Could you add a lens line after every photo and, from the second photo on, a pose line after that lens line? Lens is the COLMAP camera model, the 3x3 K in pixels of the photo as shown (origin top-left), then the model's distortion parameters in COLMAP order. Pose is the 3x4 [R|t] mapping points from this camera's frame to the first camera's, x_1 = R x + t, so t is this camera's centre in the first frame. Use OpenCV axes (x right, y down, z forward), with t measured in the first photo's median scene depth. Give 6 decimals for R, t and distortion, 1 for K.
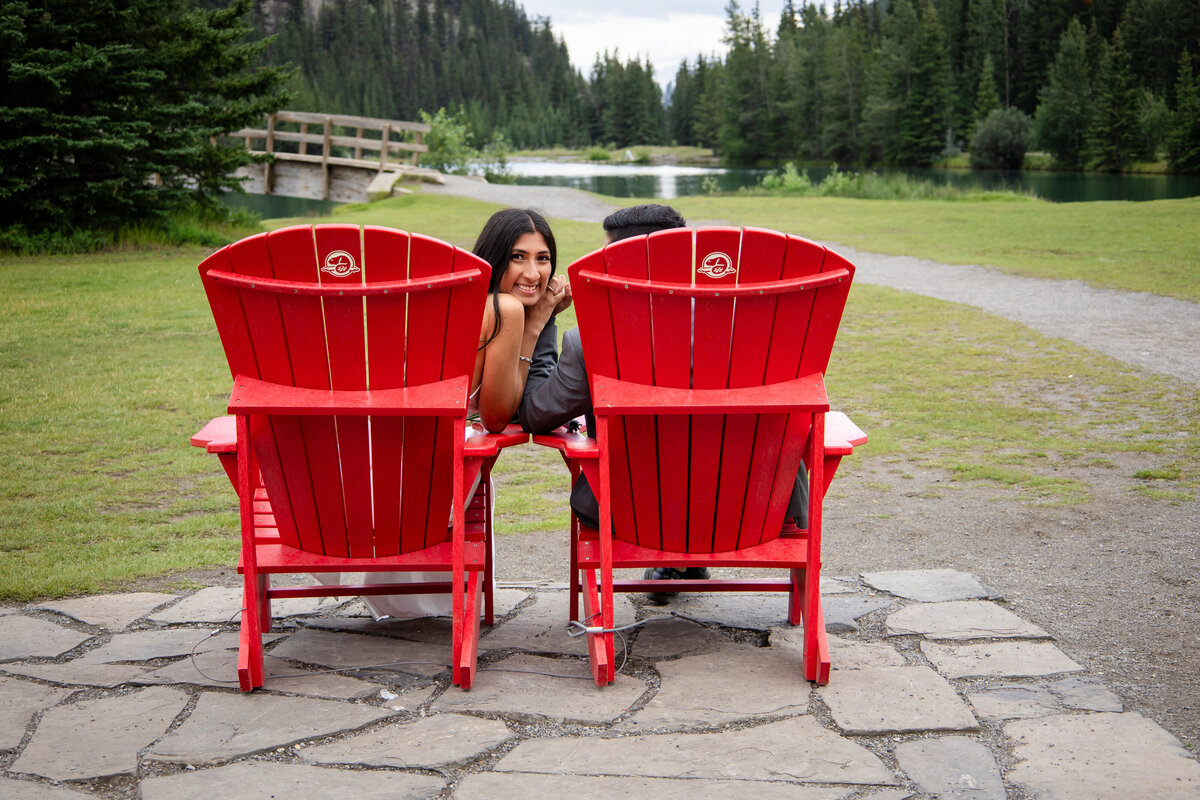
lens RADIAL K [[1968.1, 0, 601.7], [0, 1968.1, 399.1], [0, 0, 1]] dist [-0.016611, 0.000000]
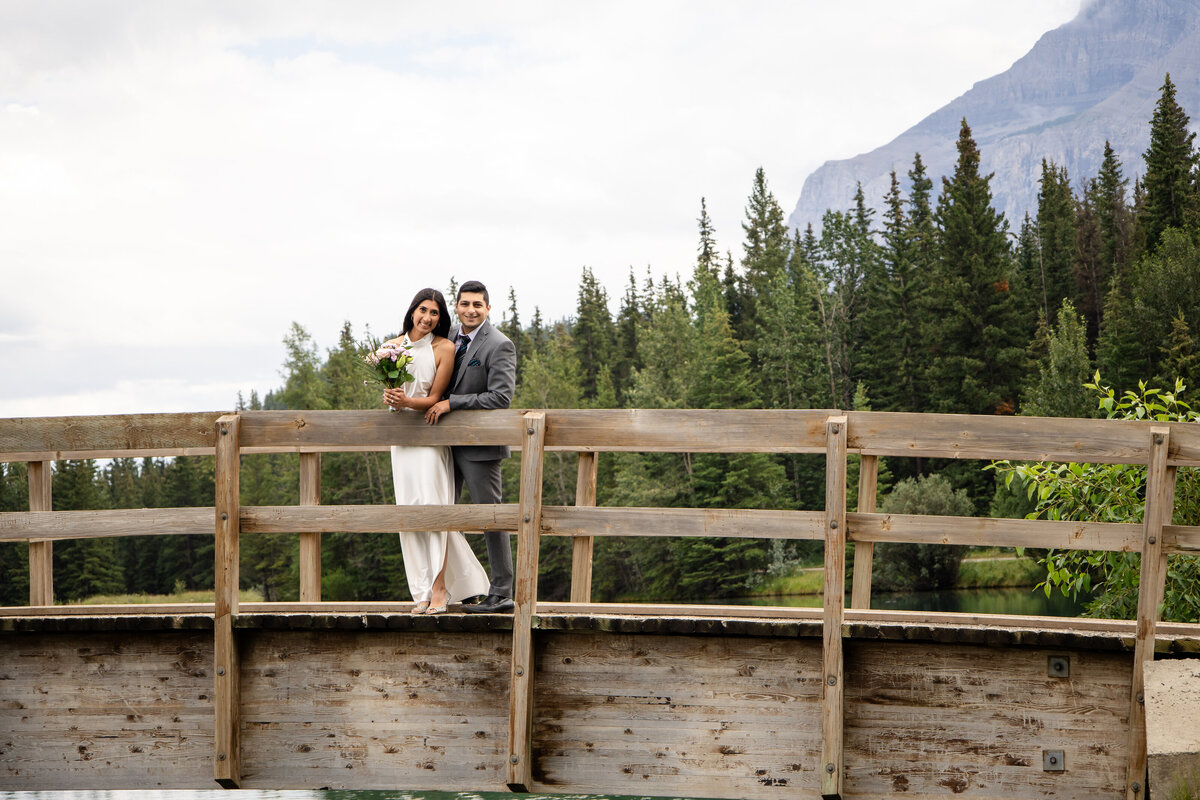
lens RADIAL K [[3091.4, 0, 599.2], [0, 3091.4, 400.9], [0, 0, 1]] dist [0.026713, 0.000000]
pose [[0.972917, -0.044477, 0.226835, -0.050013], [0.086160, 0.980374, -0.177320, -0.018210], [-0.214497, 0.192062, 0.957655, 0.142270]]
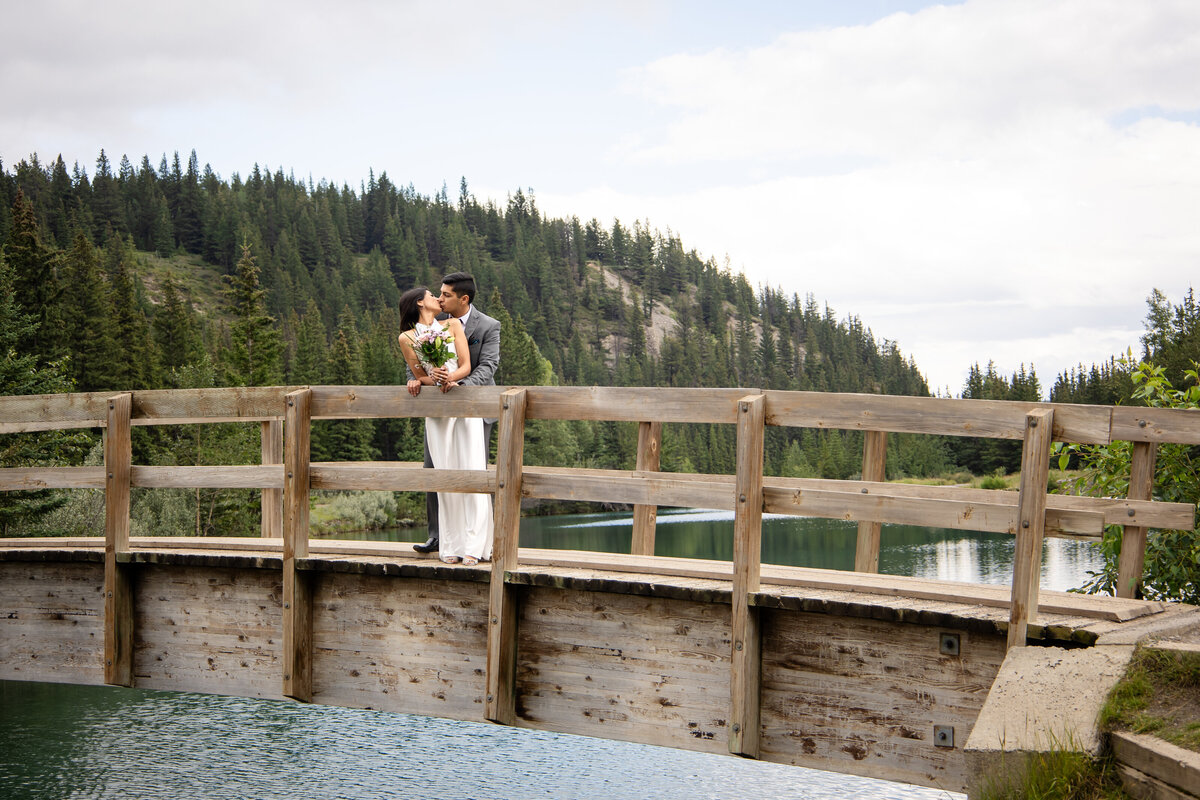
lens RADIAL K [[1968.1, 0, 600.5], [0, 1968.1, 396.0], [0, 0, 1]] dist [-0.016611, 0.000000]
pose [[0.984347, -0.045146, -0.170362, -0.024519], [0.015737, 0.985289, -0.170171, -0.021854], [0.175539, 0.164827, 0.970576, 0.161960]]
